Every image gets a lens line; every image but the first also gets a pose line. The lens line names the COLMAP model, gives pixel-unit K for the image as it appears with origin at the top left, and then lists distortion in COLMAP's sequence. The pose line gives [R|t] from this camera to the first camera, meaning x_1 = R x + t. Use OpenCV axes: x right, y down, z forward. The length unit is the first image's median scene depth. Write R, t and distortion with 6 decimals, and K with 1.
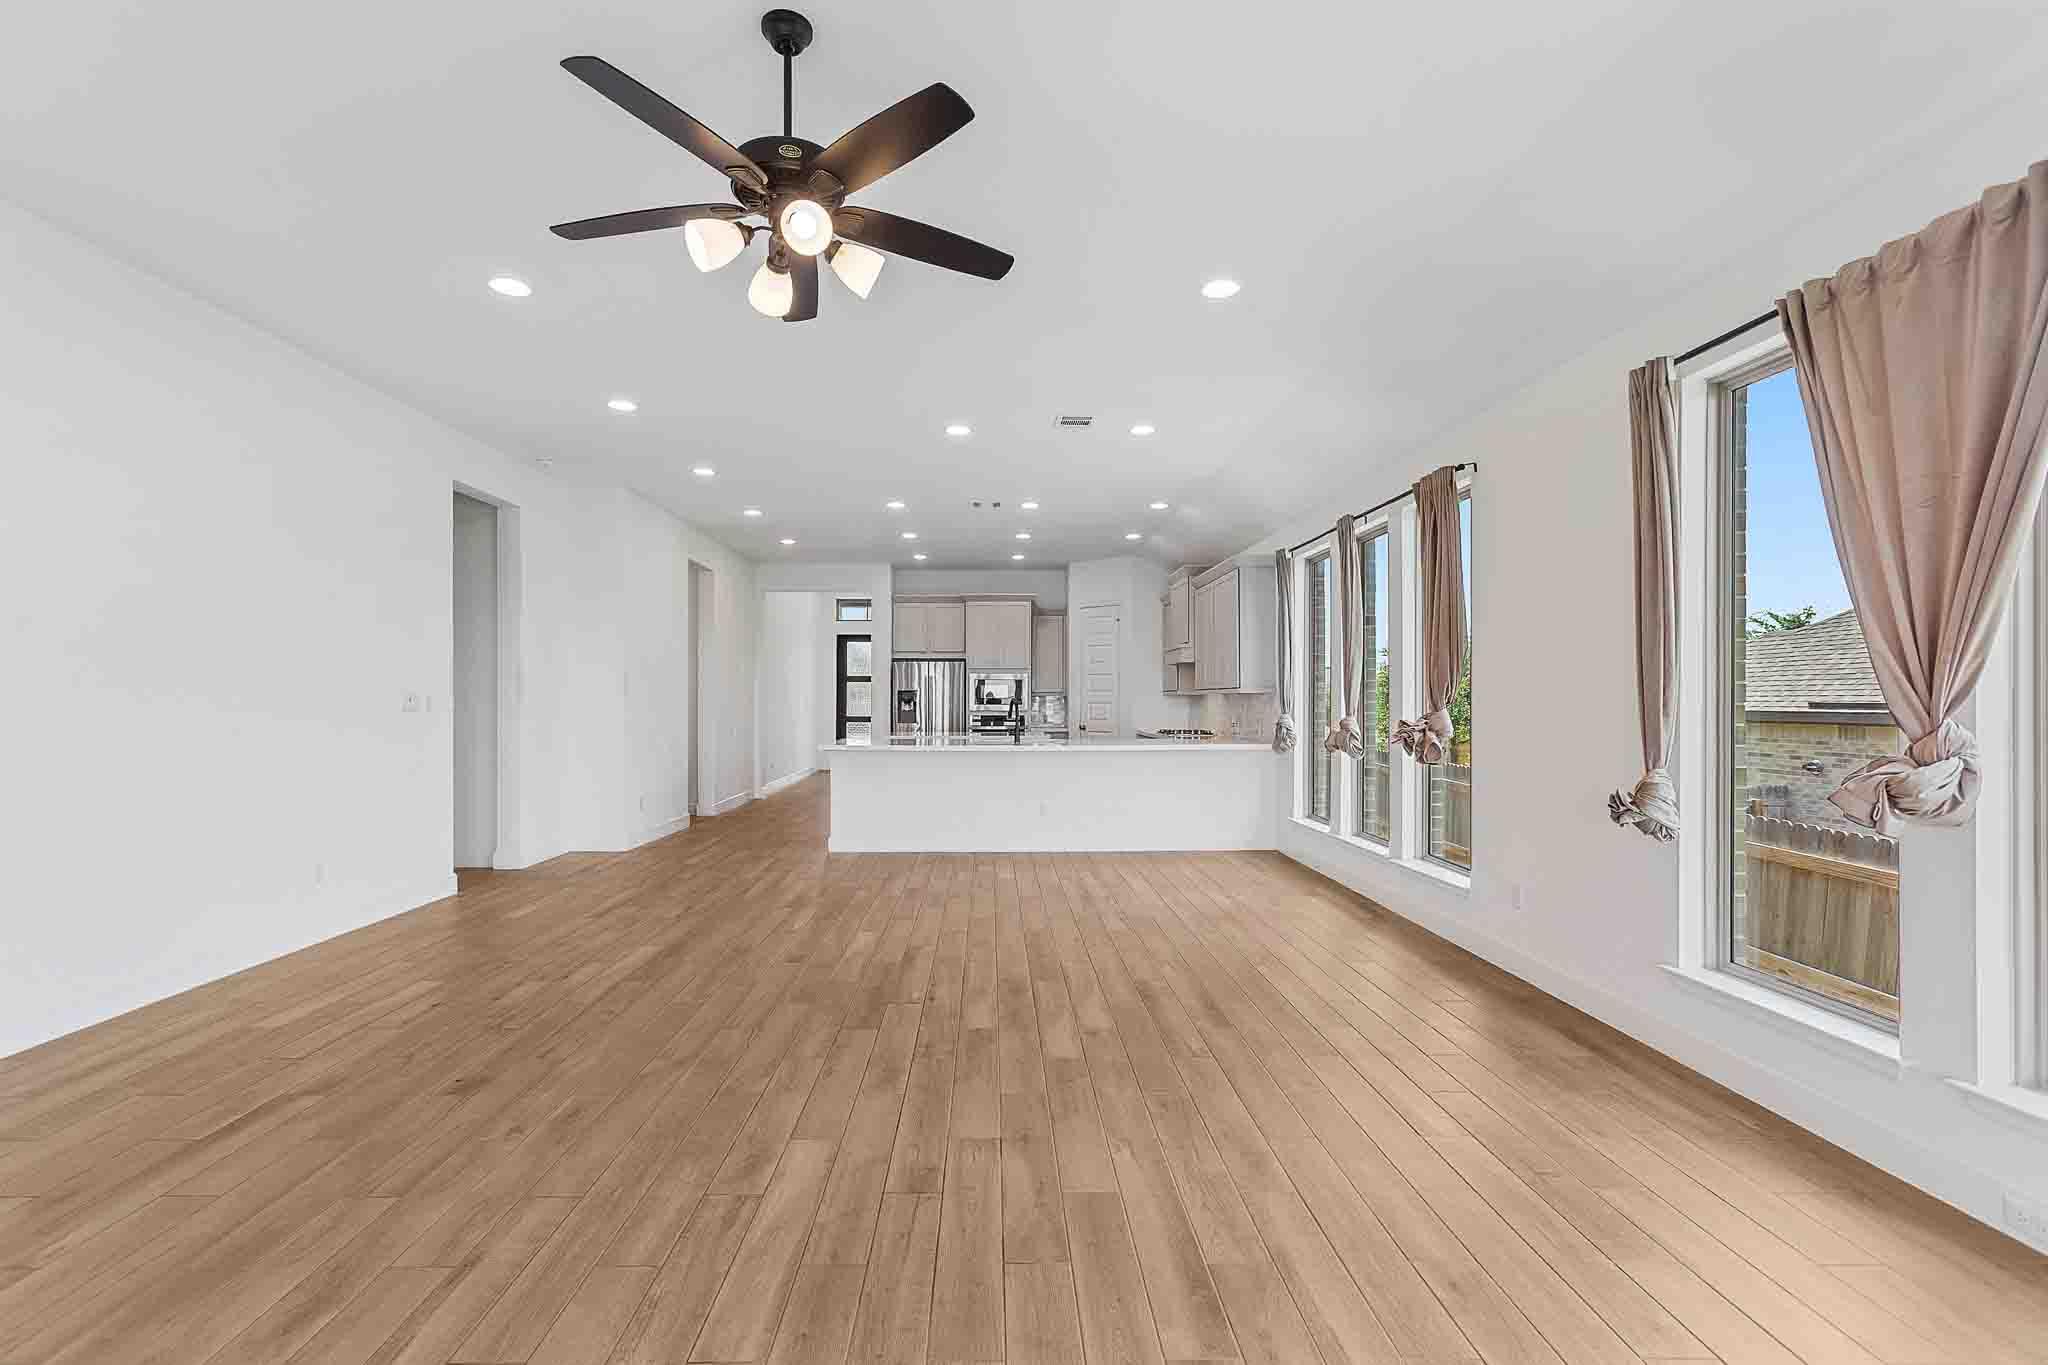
lens RADIAL K [[920.6, 0, 1002.8], [0, 920.6, 698.1], [0, 0, 1]] dist [-0.020618, 0.010303]
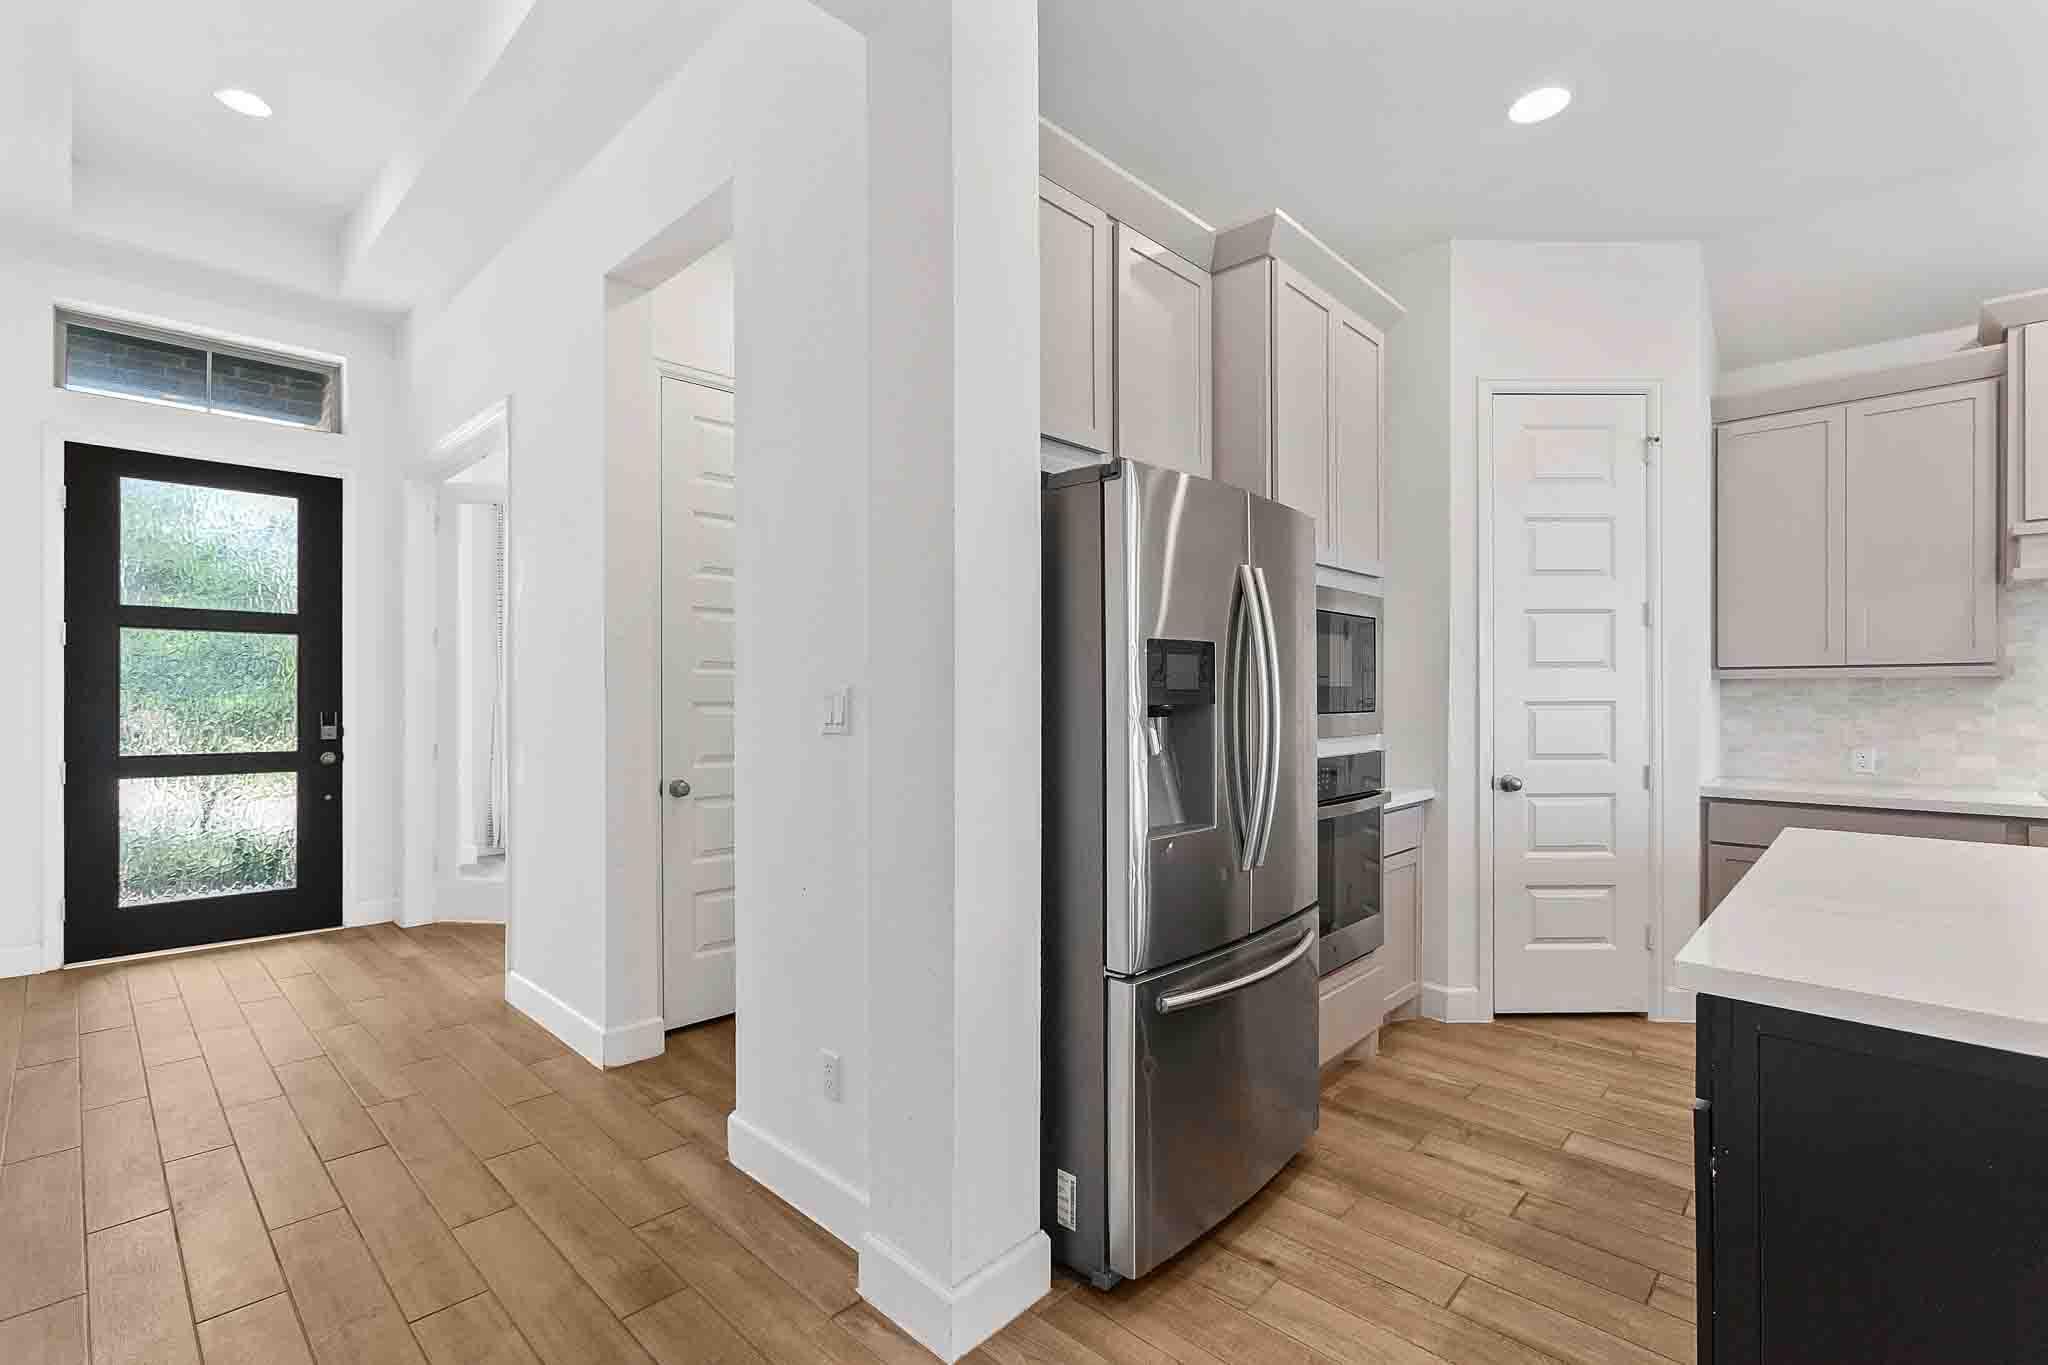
lens RADIAL K [[920.6, 0, 1000.2], [0, 920.6, 696.0], [0, 0, 1]] dist [-0.020618, 0.010303]
pose [[0.713892, -0.003119, 0.700249, -0.303313], [0.000706, 0.999993, 0.003734, 0.002208], [-0.700256, -0.002171, 0.713889, 1.108113]]
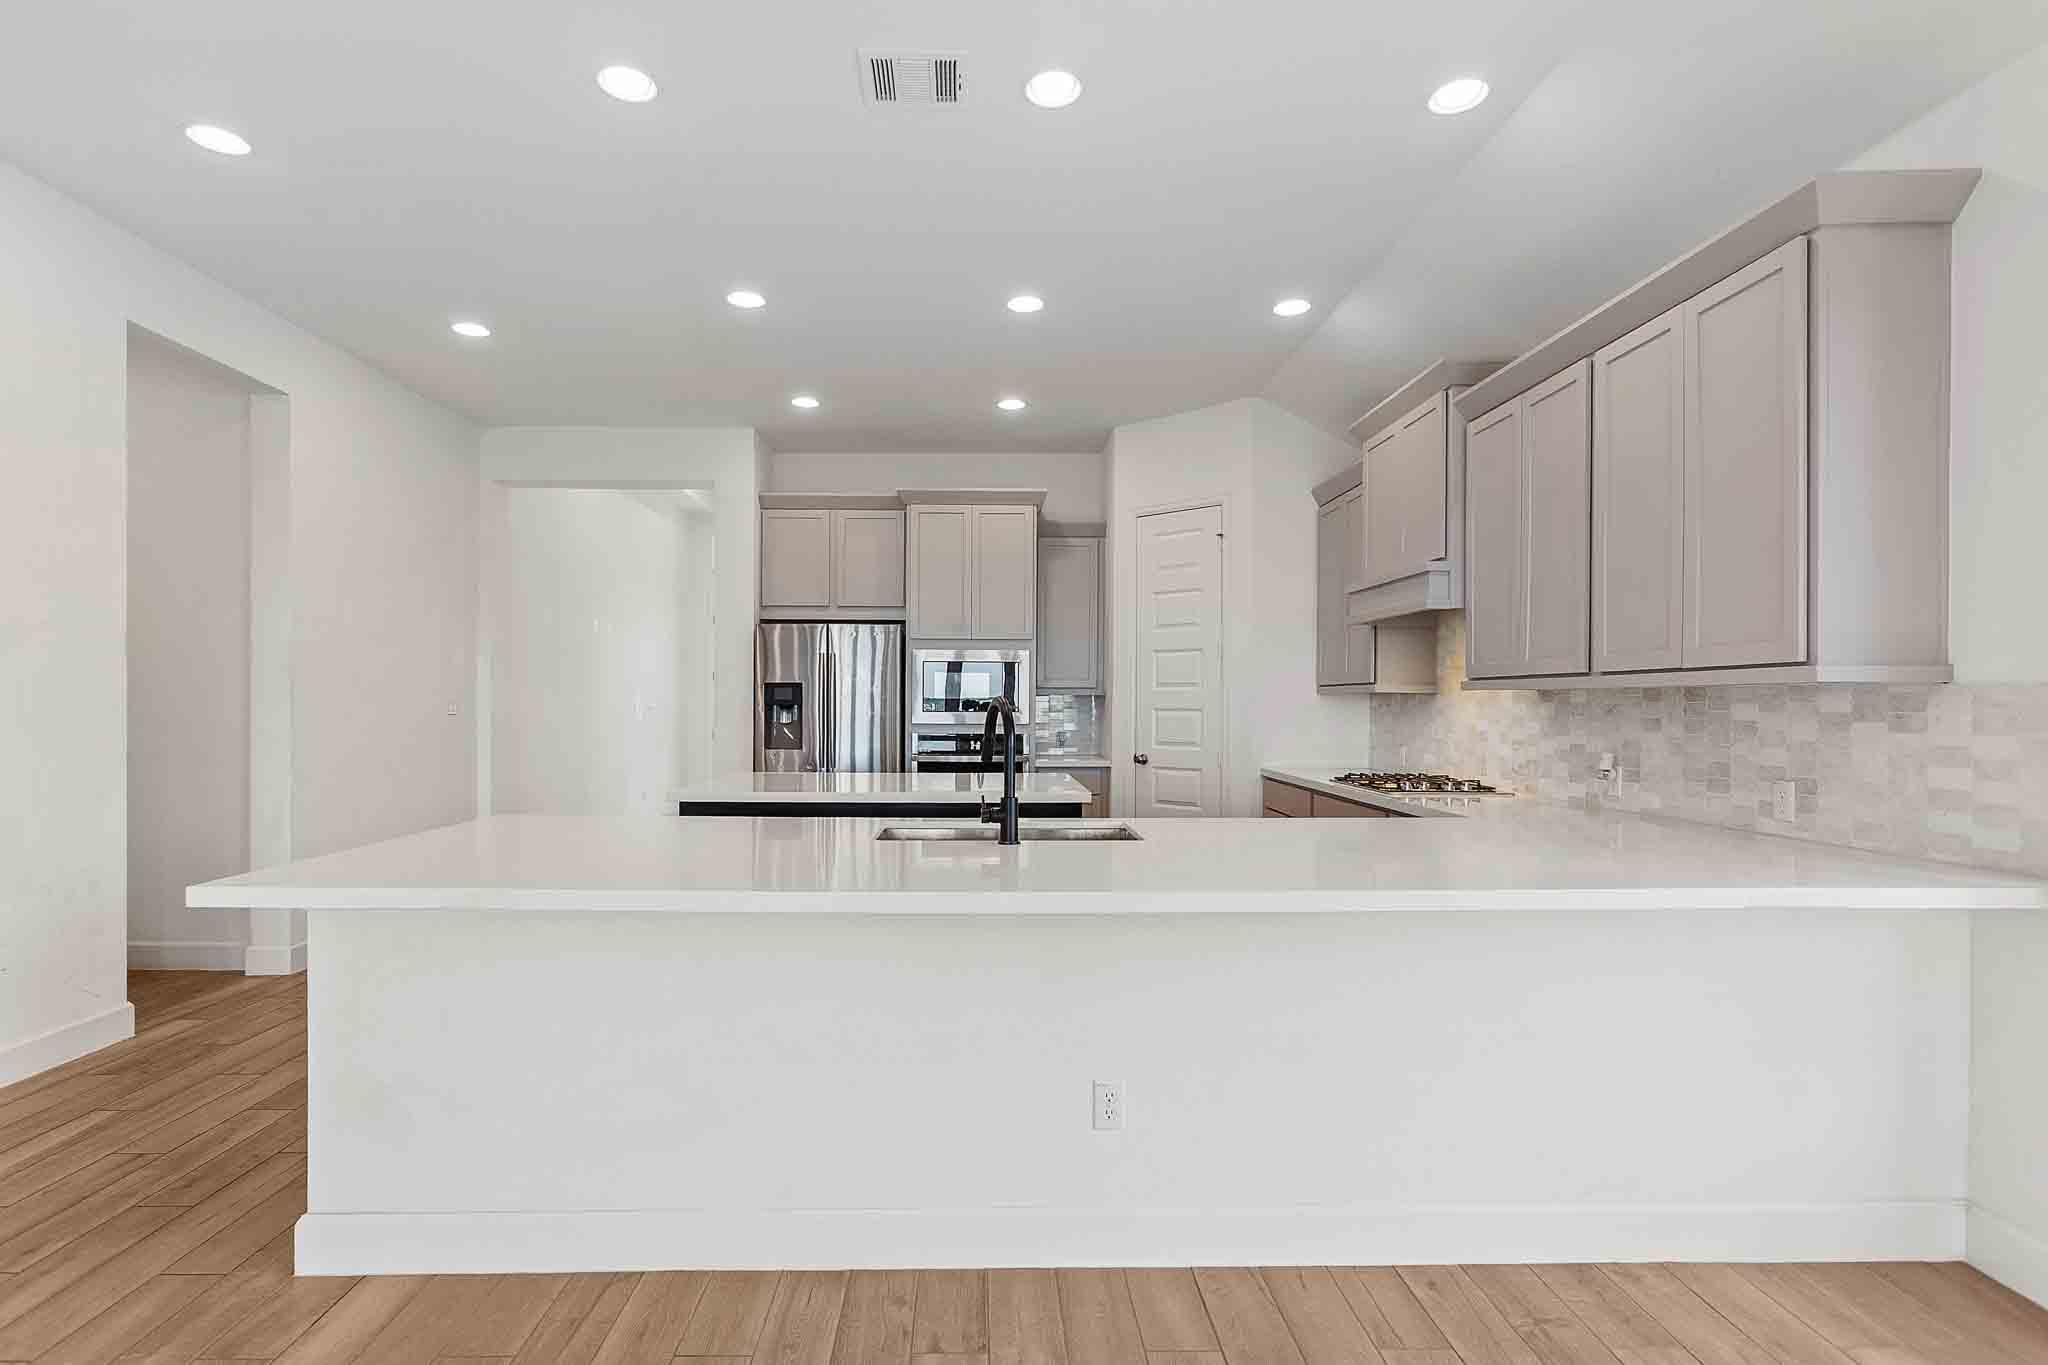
lens RADIAL K [[1018.5, 0, 995.2], [0, 1018.5, 695.3], [0, 0, 1]] dist [-0.005371, 0.001753]
pose [[0.999981, 0.005107, 0.003521, 0.008392], [-0.005088, 0.999972, -0.005452, 0.001518], [-0.003548, 0.005434, 0.999979, 0.562367]]
